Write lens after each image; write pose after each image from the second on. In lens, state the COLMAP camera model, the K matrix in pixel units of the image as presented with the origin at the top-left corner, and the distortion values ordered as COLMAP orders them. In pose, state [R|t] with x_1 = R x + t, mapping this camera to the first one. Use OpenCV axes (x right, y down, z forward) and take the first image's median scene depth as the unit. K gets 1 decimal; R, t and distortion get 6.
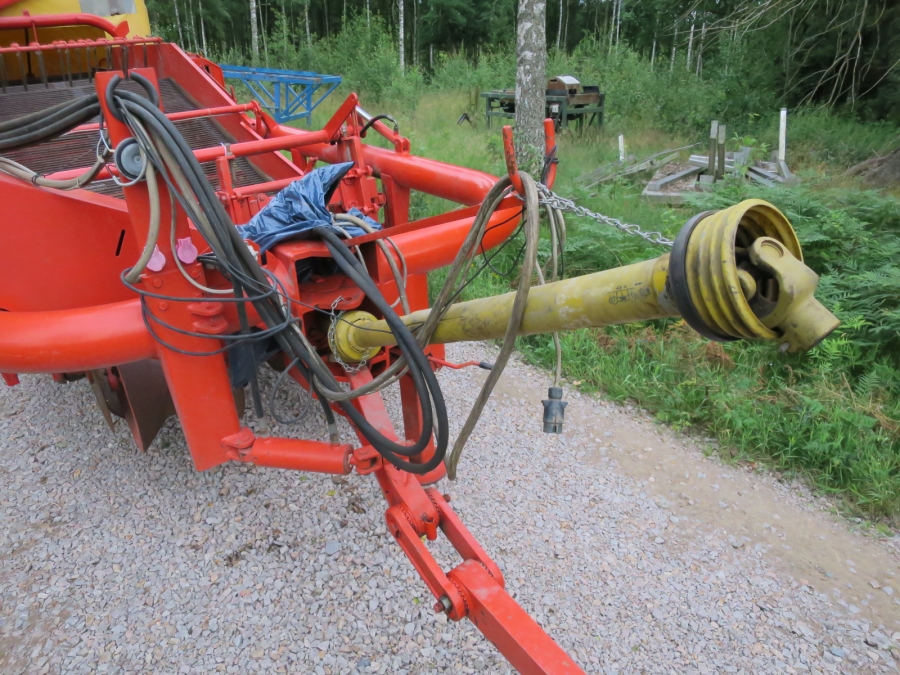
lens RADIAL K [[640.6, 0, 452.1], [0, 640.6, 332.0], [0, 0, 1]] dist [-0.057912, 0.012870]
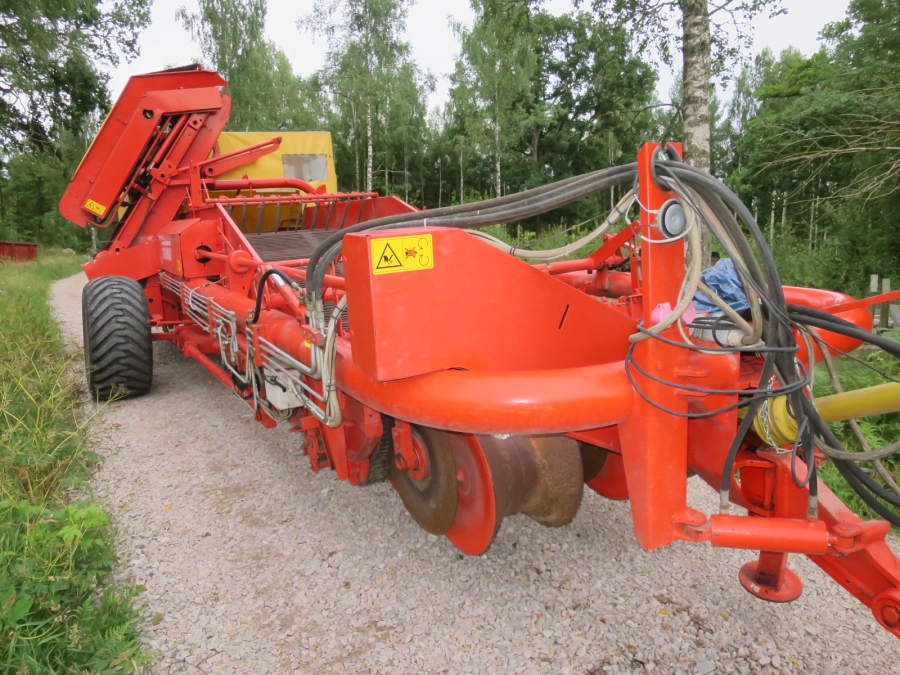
lens RADIAL K [[640.6, 0, 453.3], [0, 640.6, 333.8], [0, 0, 1]] dist [-0.057912, 0.012870]
pose [[0.993136, 0.011455, -0.116406, -0.396121], [-0.041024, 0.966087, -0.254937, 0.109974], [0.109538, 0.257963, 0.959925, -0.015055]]
